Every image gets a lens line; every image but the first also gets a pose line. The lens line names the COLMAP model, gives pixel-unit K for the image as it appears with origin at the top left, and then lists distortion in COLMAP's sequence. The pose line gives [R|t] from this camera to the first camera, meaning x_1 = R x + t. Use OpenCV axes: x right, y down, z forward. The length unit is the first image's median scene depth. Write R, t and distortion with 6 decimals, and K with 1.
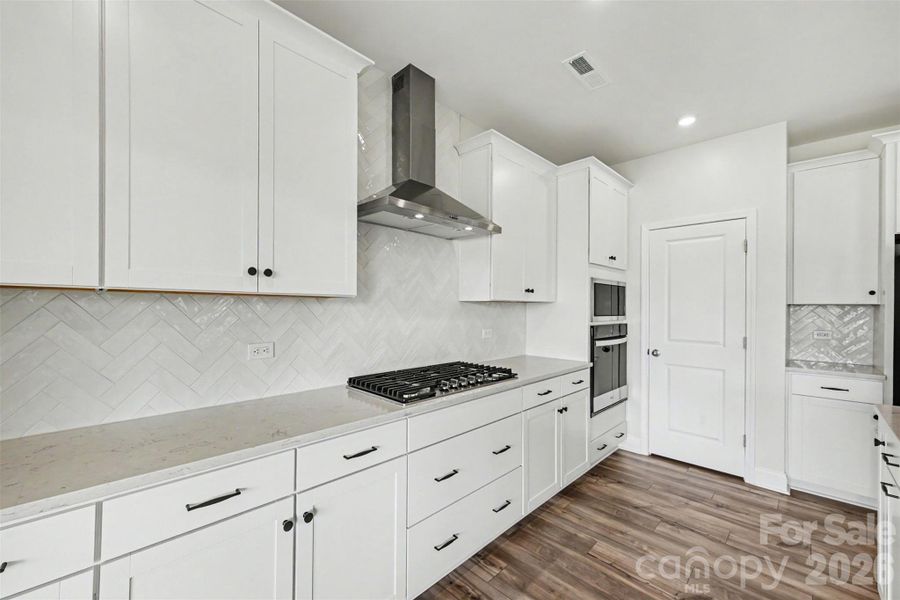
lens RADIAL K [[361.4, 0, 450.1], [0, 361.4, 302.4], [0, 0, 1]] dist [-0.021583, -0.000126]
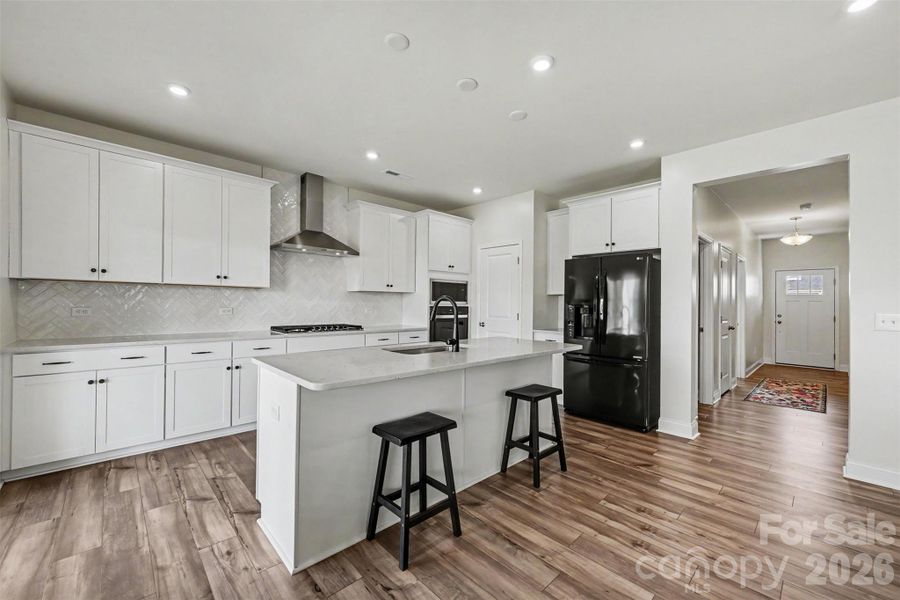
lens RADIAL K [[354.9, 0, 464.6], [0, 354.9, 302.9], [0, 0, 1]] dist [-0.003309, -0.000200]
pose [[0.999964, 0.004515, 0.007139, 0.626757], [-0.004595, 0.999926, 0.011232, 0.032743], [-0.007088, -0.011264, 0.999911, -0.815490]]
